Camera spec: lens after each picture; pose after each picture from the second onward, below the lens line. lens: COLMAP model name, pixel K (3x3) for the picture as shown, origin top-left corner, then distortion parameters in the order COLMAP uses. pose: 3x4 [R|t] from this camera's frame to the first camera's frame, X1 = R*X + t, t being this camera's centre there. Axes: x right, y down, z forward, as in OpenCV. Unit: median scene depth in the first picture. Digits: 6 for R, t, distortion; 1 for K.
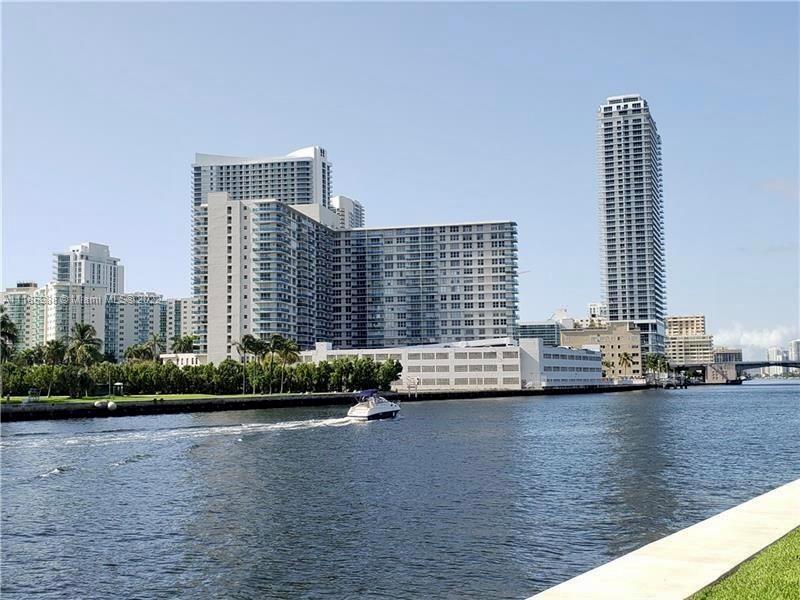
lens RADIAL K [[904.8, 0, 400.0], [0, 904.8, 300.0], [0, 0, 1]] dist [0.006776, 0.001255]
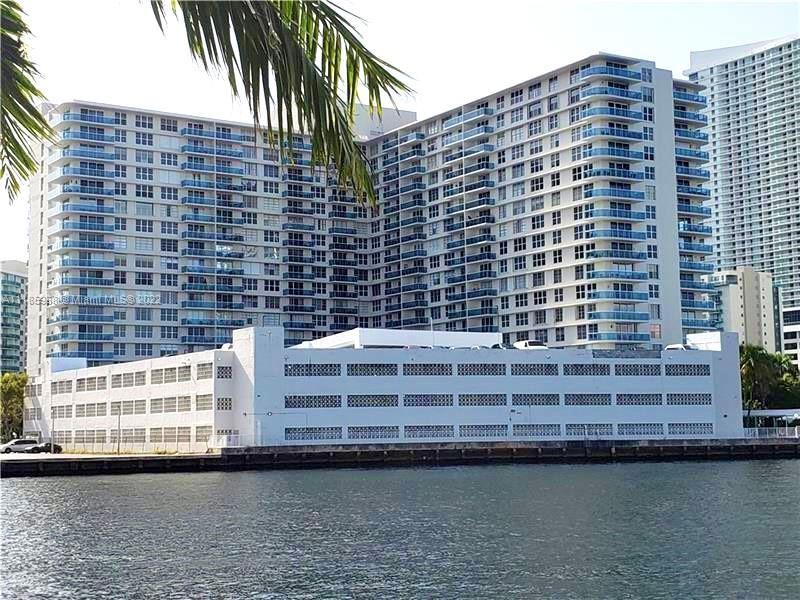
lens RADIAL K [[1261.7, 0, 400.0], [0, 1261.7, 300.0], [0, 0, 1]] dist [0.213958, -0.125165]
pose [[0.739472, -0.072622, -0.669259, 0.443915], [0.070973, 0.997034, -0.029771, 0.039860], [0.669436, -0.025484, 0.742433, 0.483220]]
